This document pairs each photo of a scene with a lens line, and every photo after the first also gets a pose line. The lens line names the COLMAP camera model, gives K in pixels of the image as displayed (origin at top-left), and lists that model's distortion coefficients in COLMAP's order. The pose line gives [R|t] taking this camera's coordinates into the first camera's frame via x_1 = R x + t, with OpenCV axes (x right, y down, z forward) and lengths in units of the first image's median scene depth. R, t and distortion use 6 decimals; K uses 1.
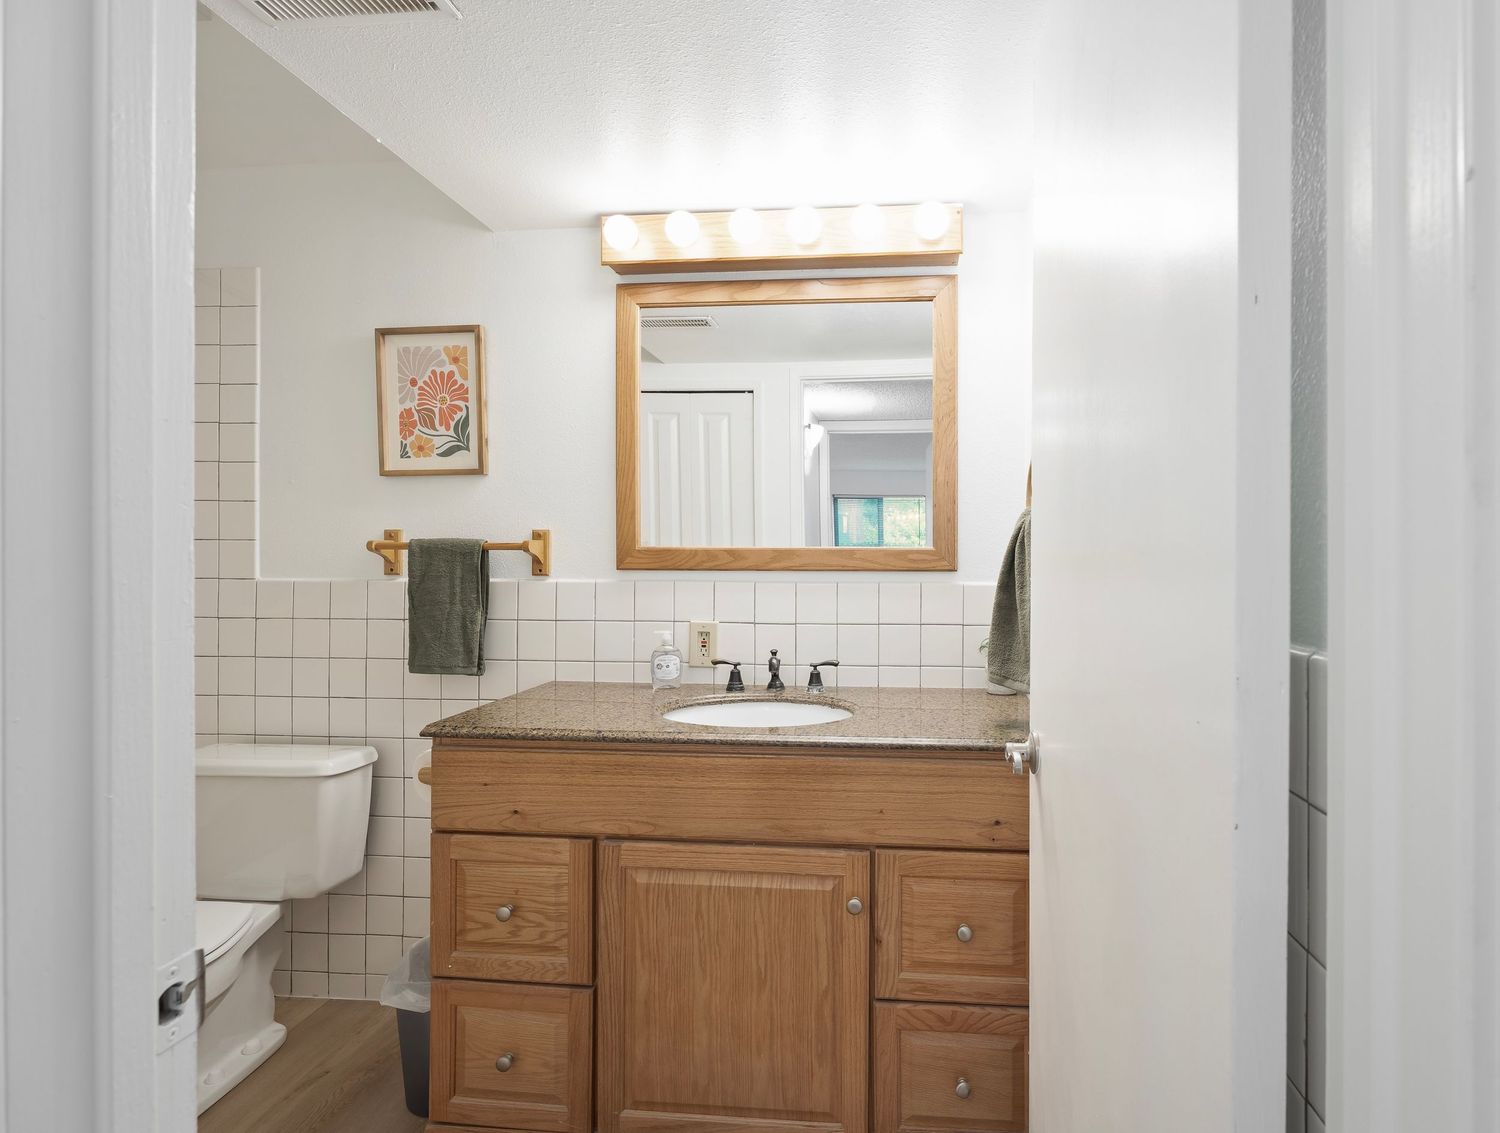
lens RADIAL K [[691.7, 0, 765.4], [0, 691.7, 557.9], [0, 0, 1]] dist [0.002703, 0.000424]
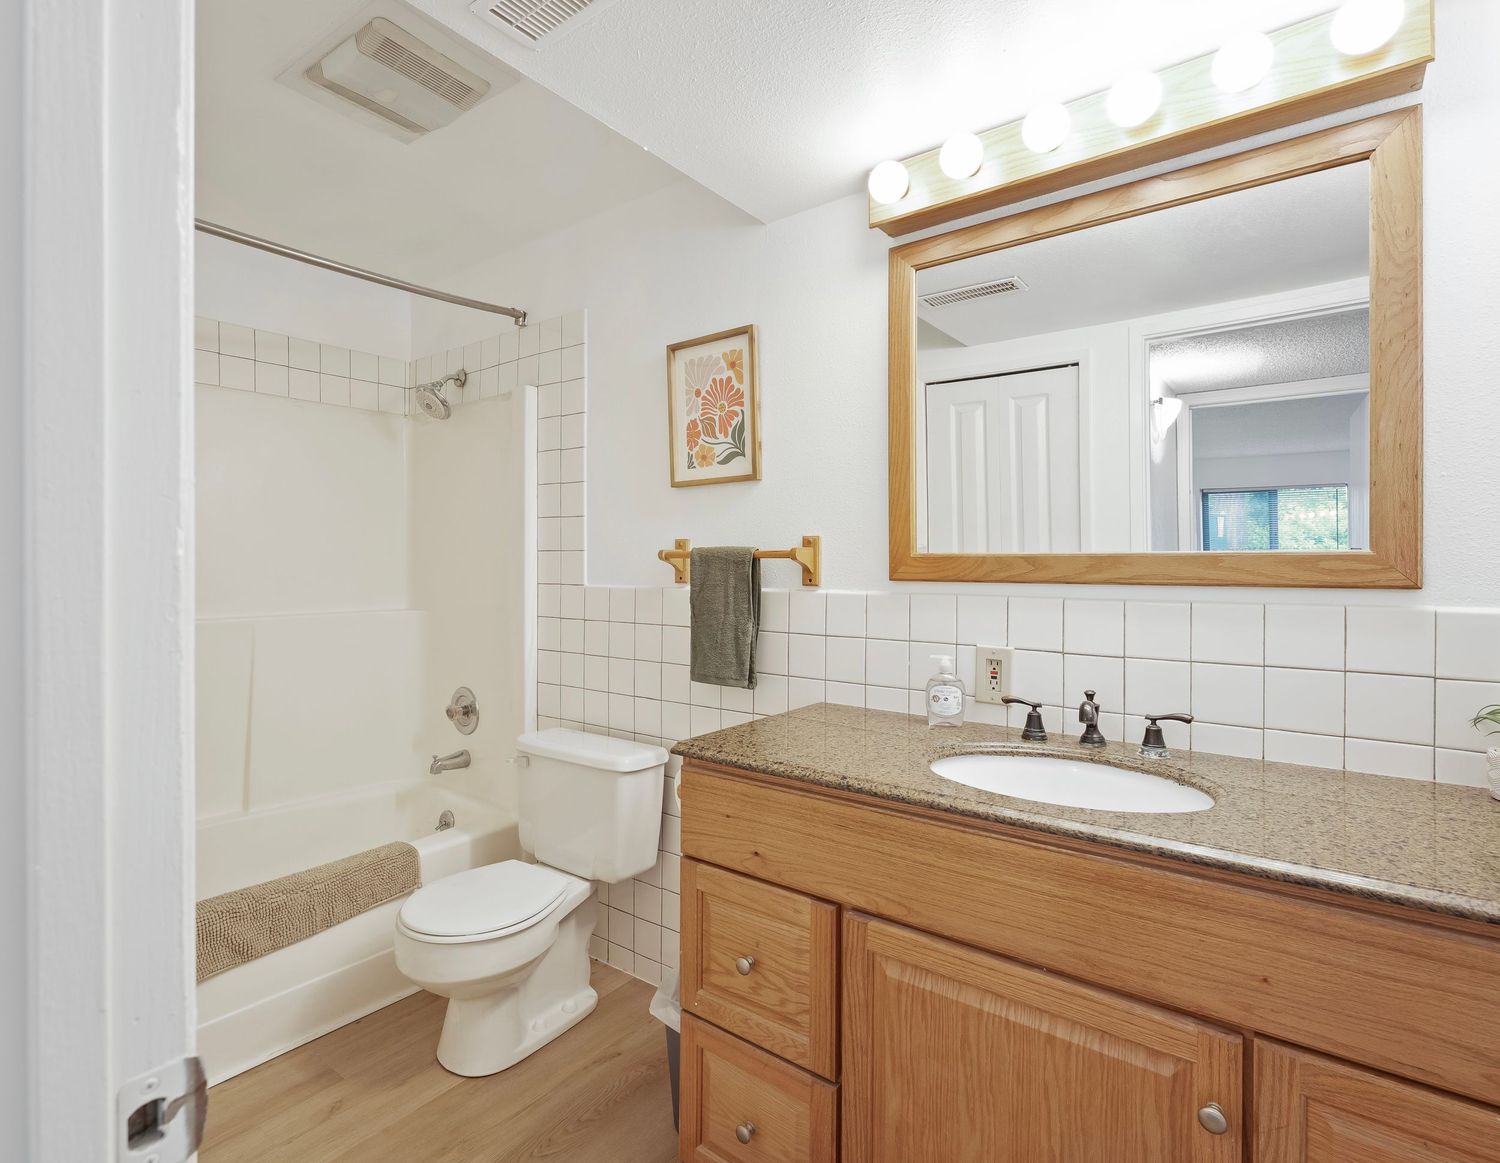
lens RADIAL K [[682.5, 0, 753.7], [0, 682.5, 565.6], [0, 0, 1]] dist [-0.000332, -0.000762]
pose [[0.883433, 0.000002, -0.468557, 0.036192], [-0.000978, 0.999998, -0.001839, 0.000334], [0.468556, 0.002083, 0.883431, 0.183216]]
